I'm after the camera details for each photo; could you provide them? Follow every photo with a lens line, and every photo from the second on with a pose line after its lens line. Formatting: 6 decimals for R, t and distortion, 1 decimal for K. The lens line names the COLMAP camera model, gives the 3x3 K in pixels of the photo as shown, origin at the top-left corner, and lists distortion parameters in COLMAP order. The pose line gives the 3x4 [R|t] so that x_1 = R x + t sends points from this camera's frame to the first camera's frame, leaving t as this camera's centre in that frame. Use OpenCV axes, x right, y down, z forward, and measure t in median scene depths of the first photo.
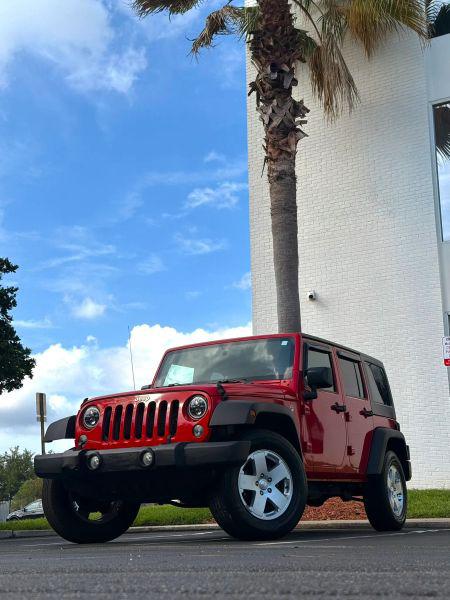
lens RADIAL K [[938.2, 0, 225.0], [0, 938.2, 300.0], [0, 0, 1]] dist [0.310717, 0.005179]
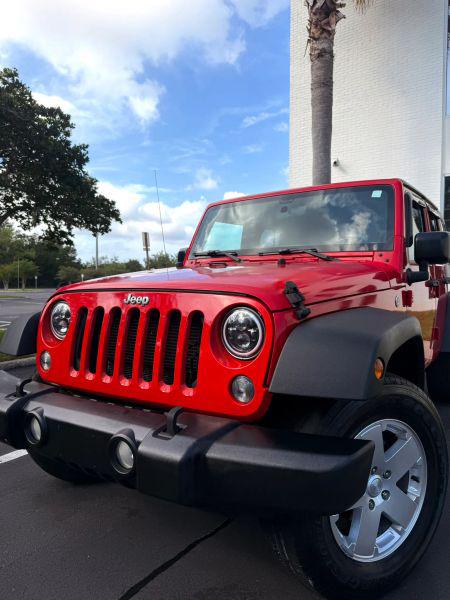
lens RADIAL K [[426.6, 0, 219.3], [0, 426.6, 296.7], [0, 0, 1]] dist [0.080398, -0.102702]
pose [[0.995588, 0.029437, -0.089091, -0.012294], [-0.004998, 0.964800, 0.262937, 0.023299], [0.093695, -0.261332, 0.960691, 0.440449]]
